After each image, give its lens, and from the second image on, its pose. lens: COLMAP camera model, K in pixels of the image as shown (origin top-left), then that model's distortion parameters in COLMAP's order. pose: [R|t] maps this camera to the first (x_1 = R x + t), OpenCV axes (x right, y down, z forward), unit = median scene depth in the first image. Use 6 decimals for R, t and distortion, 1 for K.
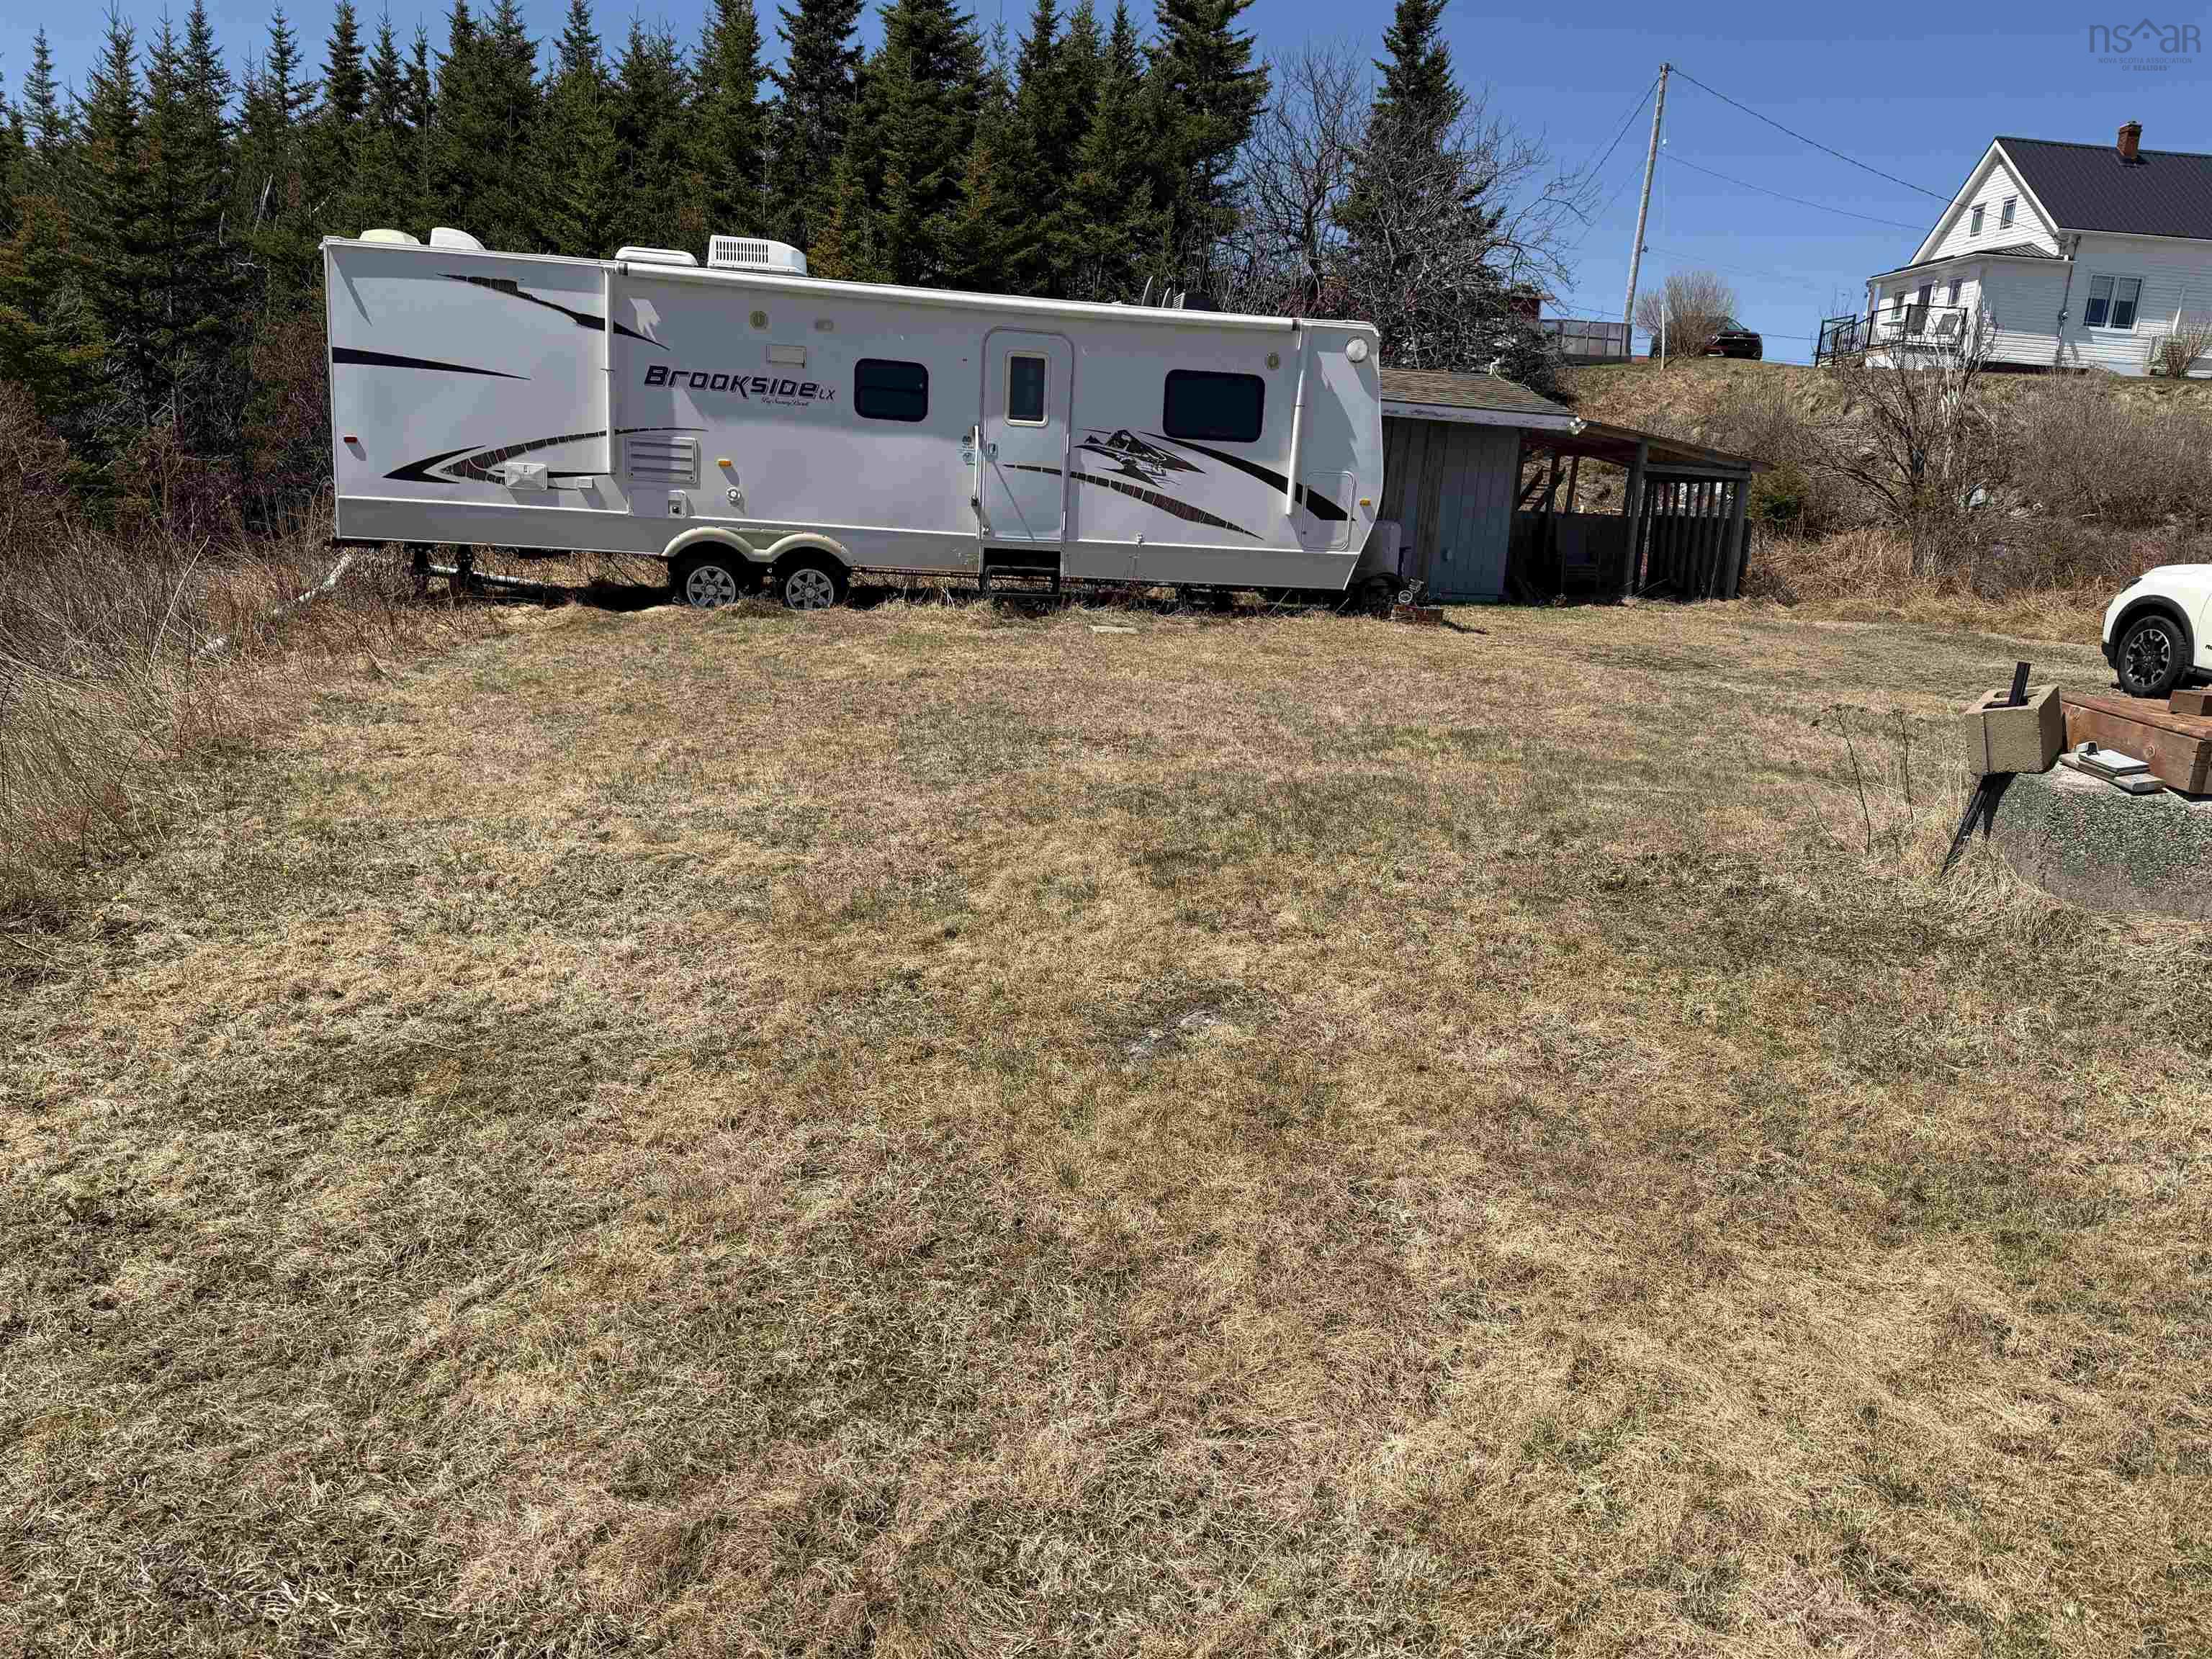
lens RADIAL K [[1558.5, 0, 1141.2], [0, 1558.5, 840.2], [0, 0, 1]] dist [0.078077, -0.100087]
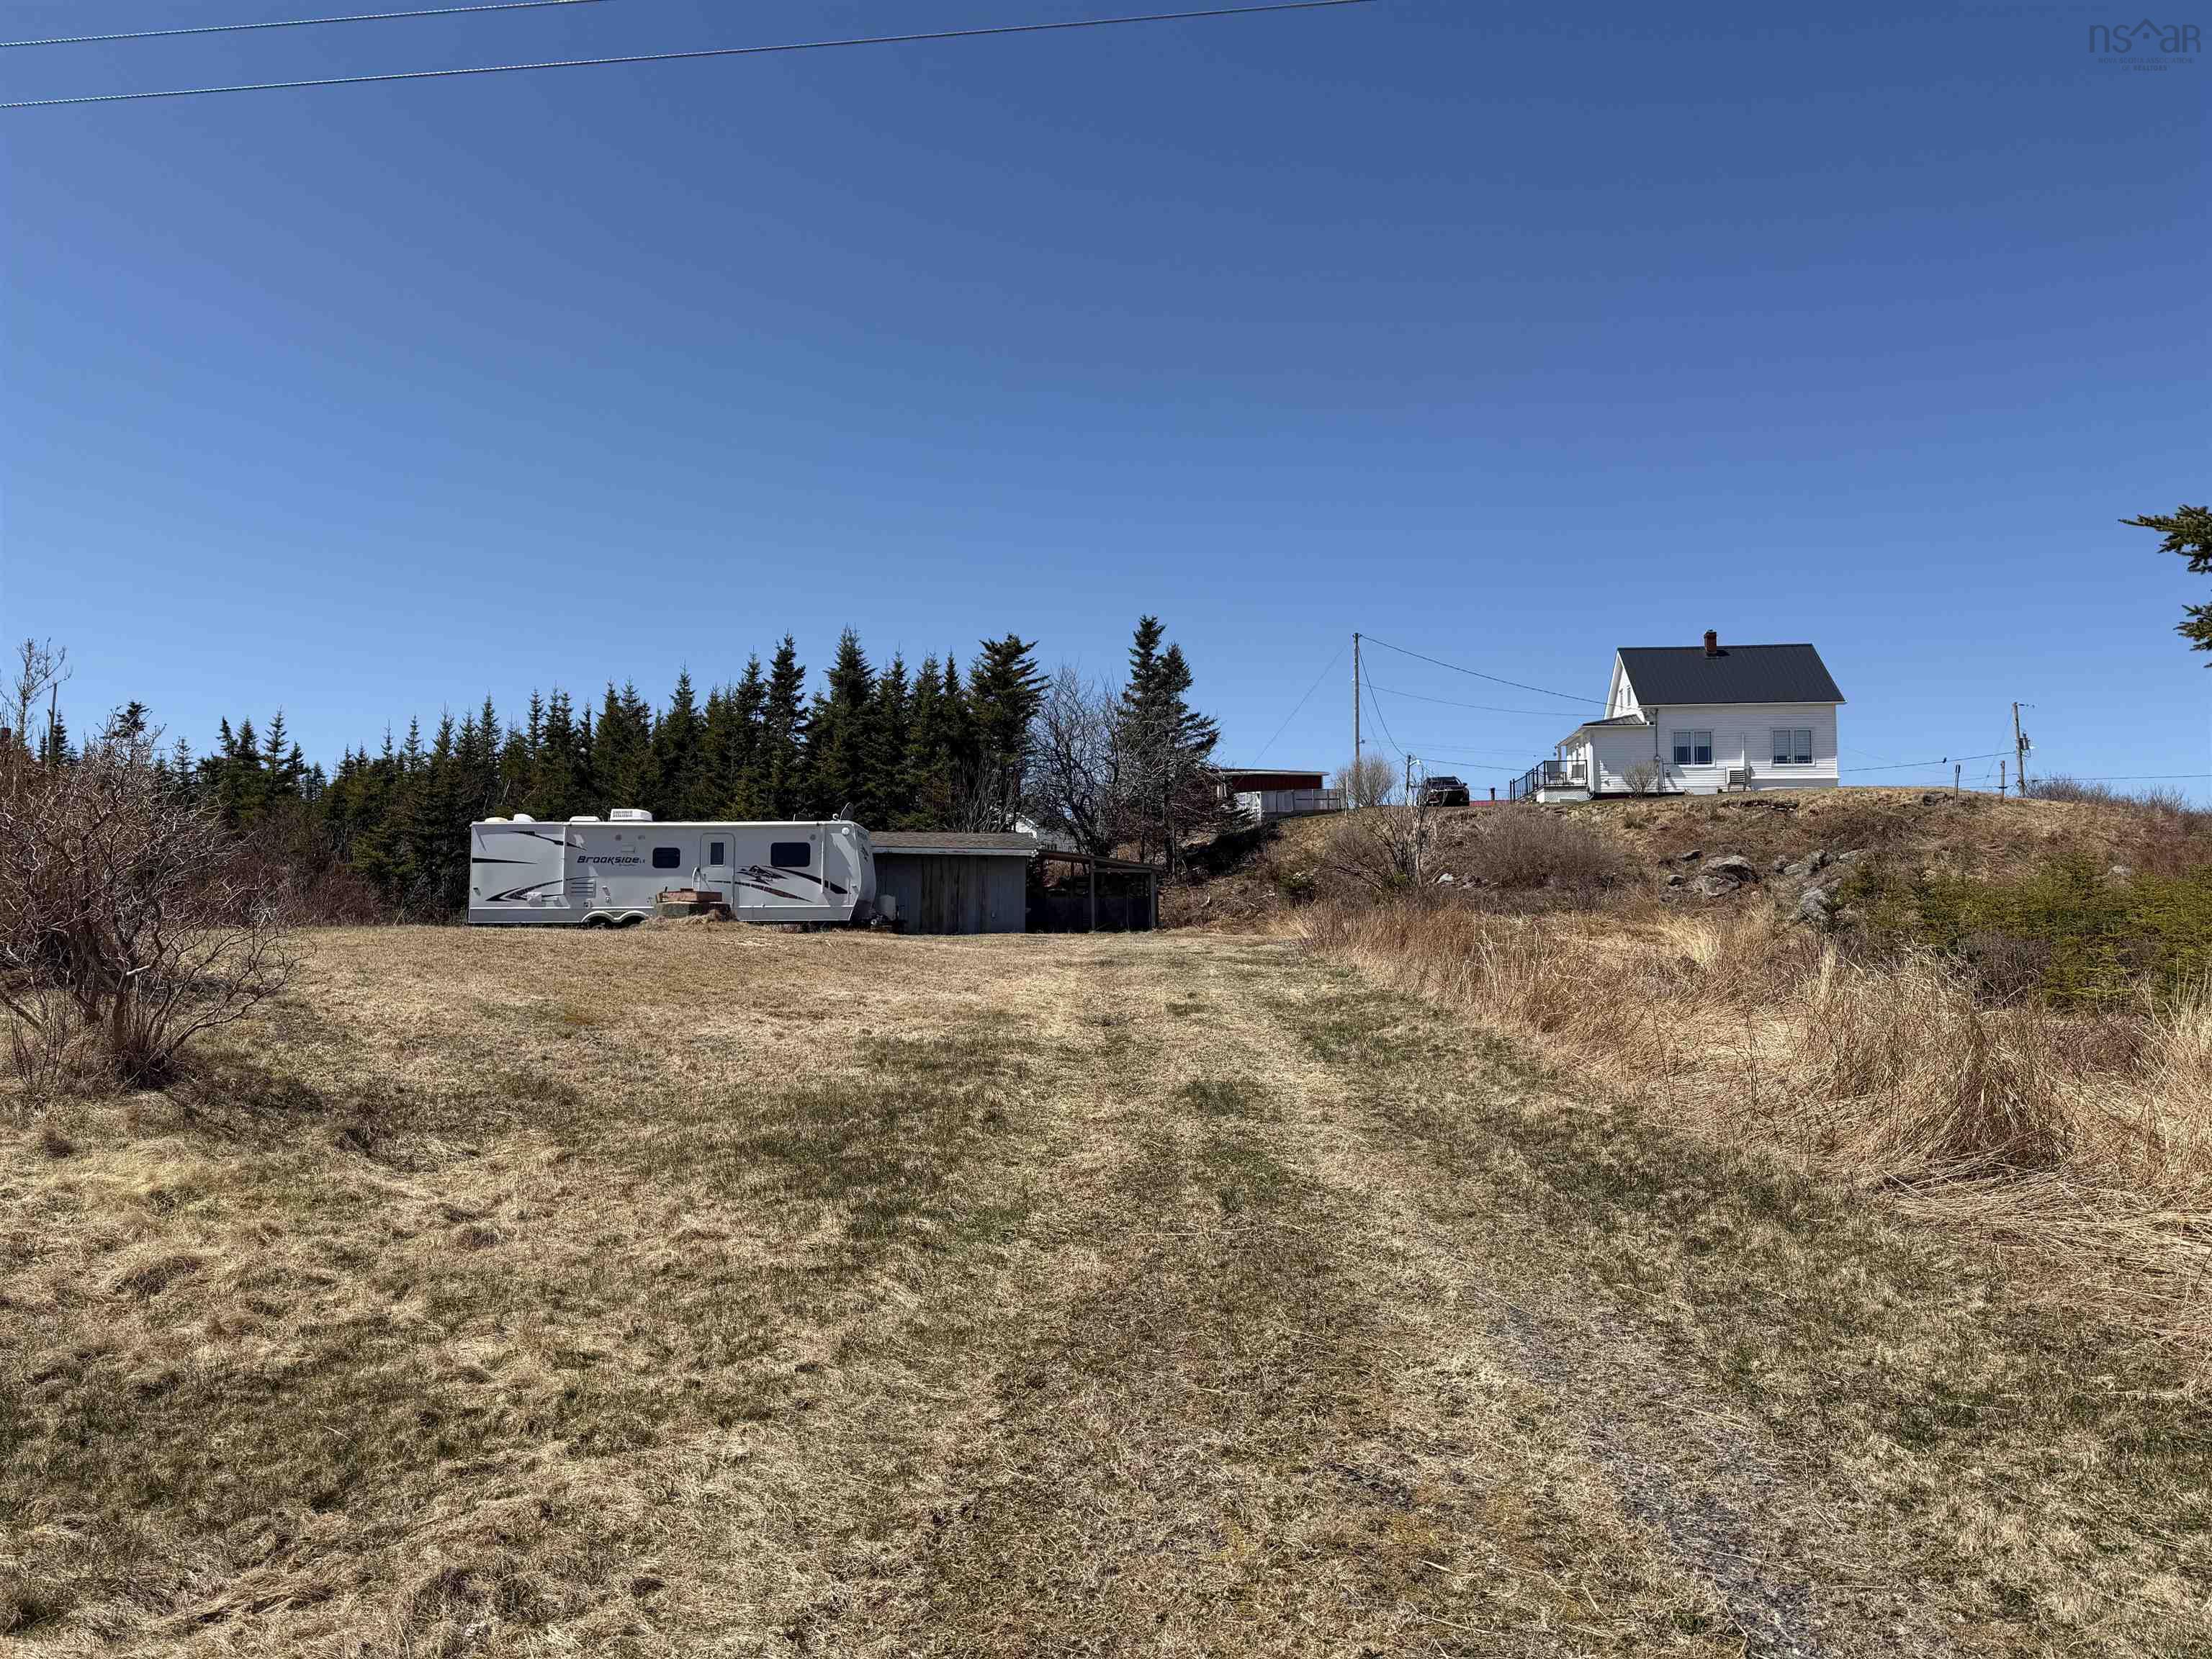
lens RADIAL K [[1558.5, 0, 1136.3], [0, 1558.5, 794.0], [0, 0, 1]] dist [0.078077, -0.100087]
pose [[0.983367, -0.076060, -0.164939, 1.109373], [0.020455, 0.948695, -0.315529, 0.486435], [0.180476, 0.306907, 0.934471, -1.438930]]
